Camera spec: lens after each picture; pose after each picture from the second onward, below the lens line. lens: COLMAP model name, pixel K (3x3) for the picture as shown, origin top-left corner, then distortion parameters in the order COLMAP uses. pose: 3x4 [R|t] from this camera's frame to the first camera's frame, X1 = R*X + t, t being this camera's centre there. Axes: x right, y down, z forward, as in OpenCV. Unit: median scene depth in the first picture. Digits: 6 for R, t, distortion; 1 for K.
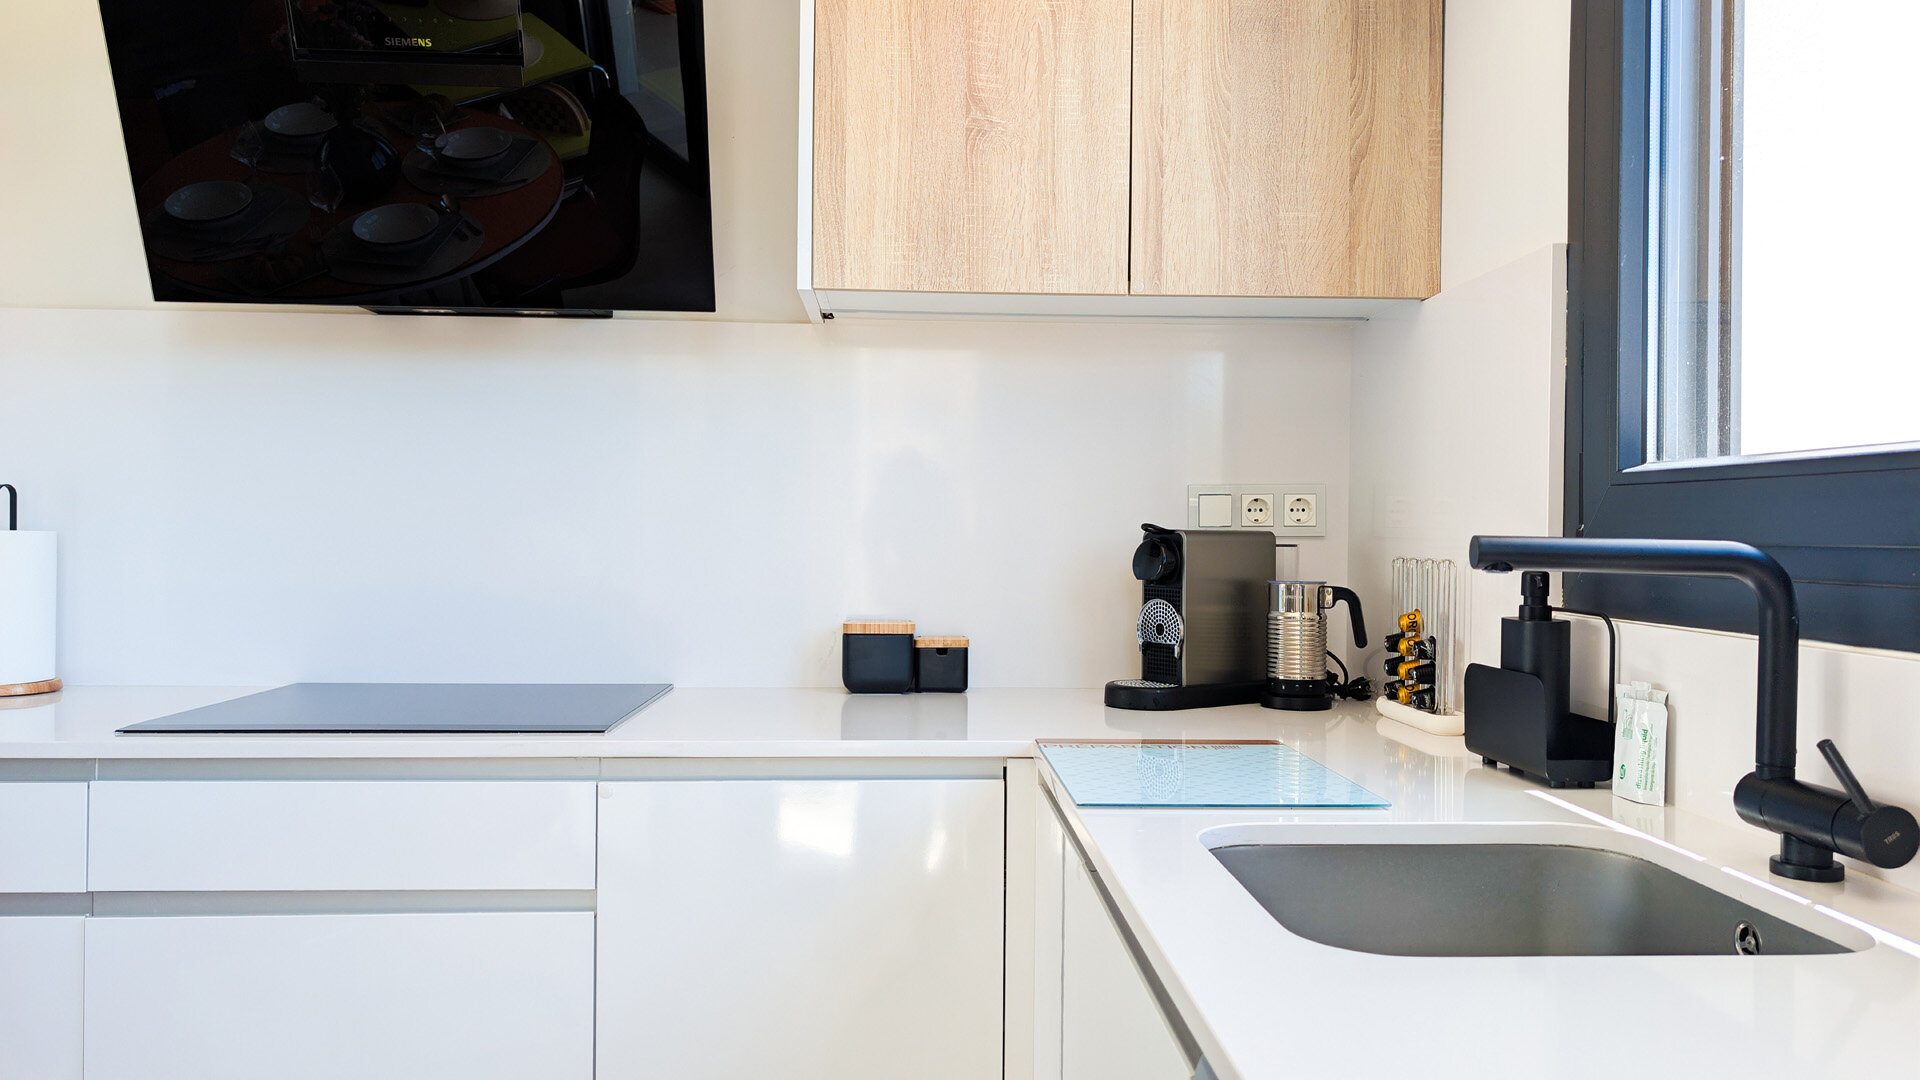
lens RADIAL K [[1375.4, 0, 953.5], [0, 1375.4, 538.6], [0, 0, 1]] dist [0.067342, -0.086368]
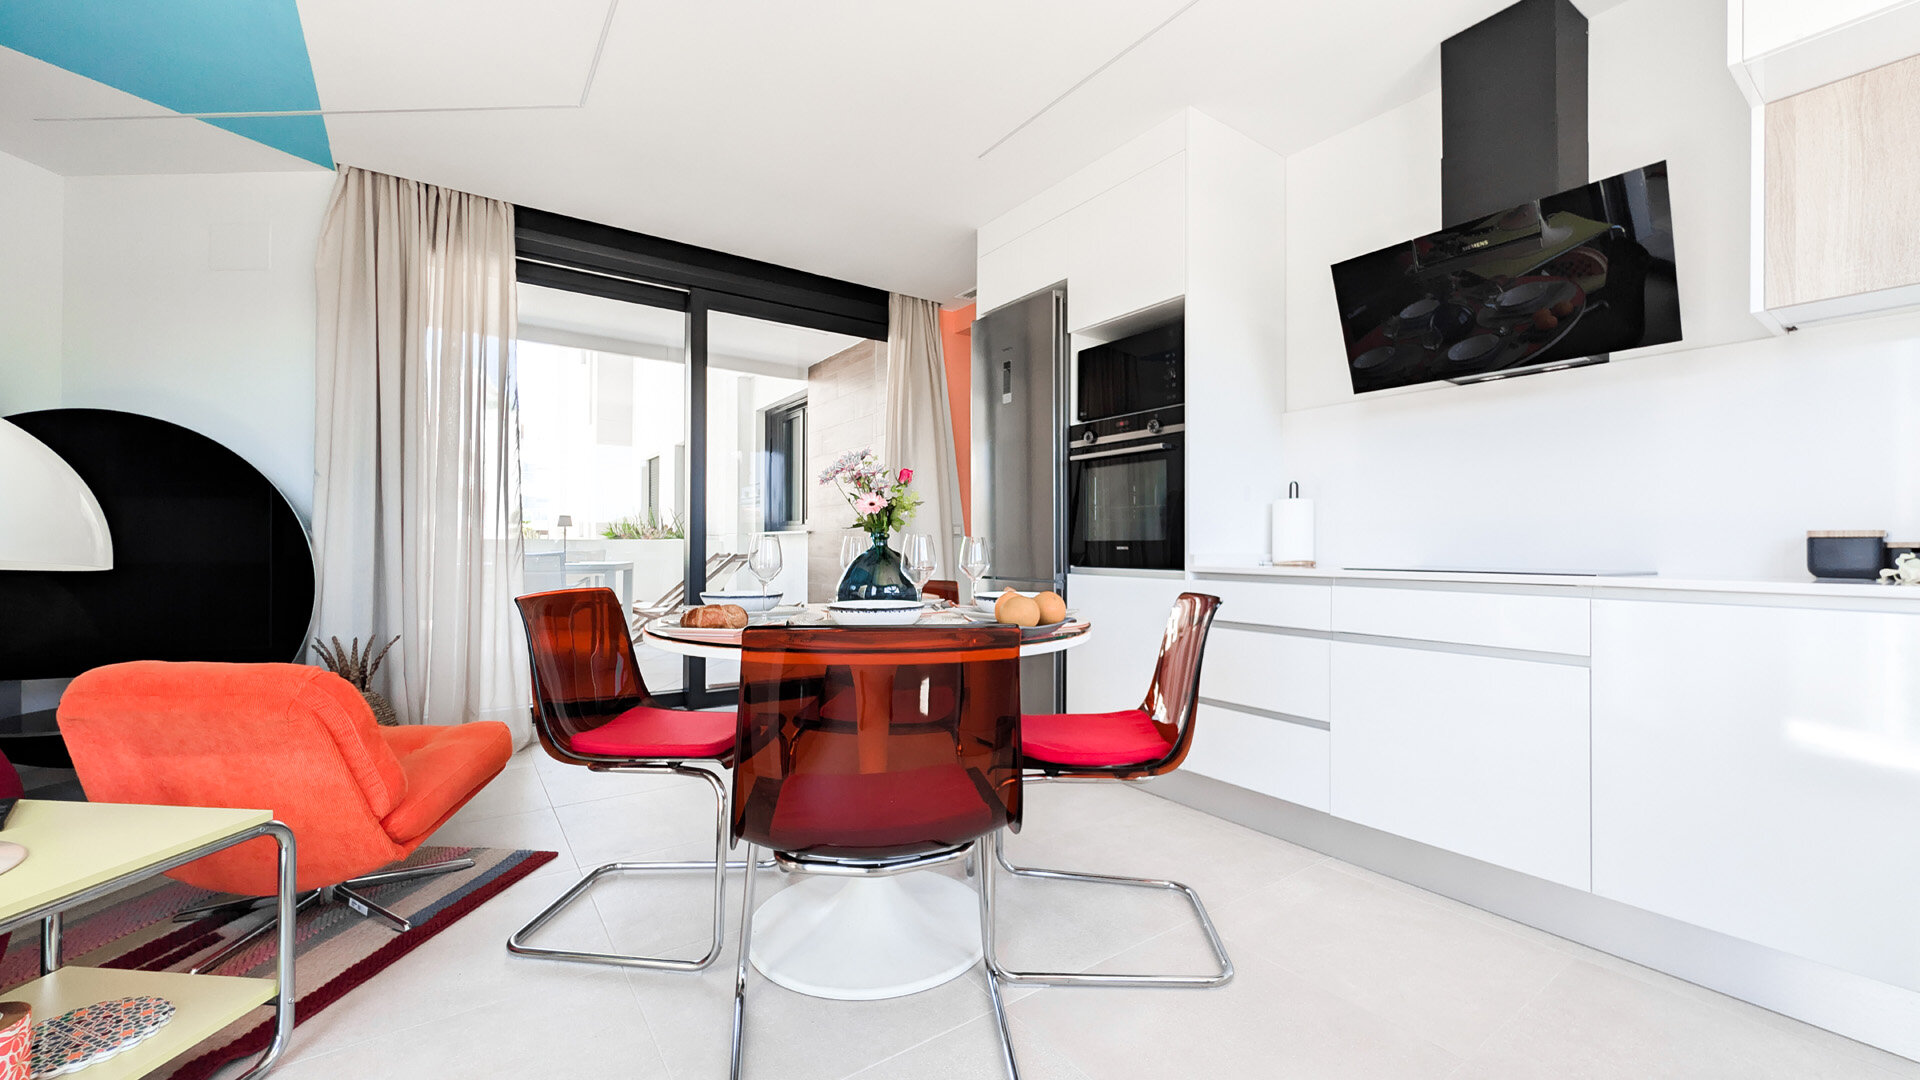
lens RADIAL K [[742.1, 0, 960.0], [0, 742.1, 540.0], [0, 0, 1]] dist [0.000238, 0.000018]
pose [[0.546547, -0.015390, -0.837287, 0.068521], [-0.006944, 0.999713, -0.022908, 0.072761], [0.837400, 0.018334, 0.546283, -0.152887]]
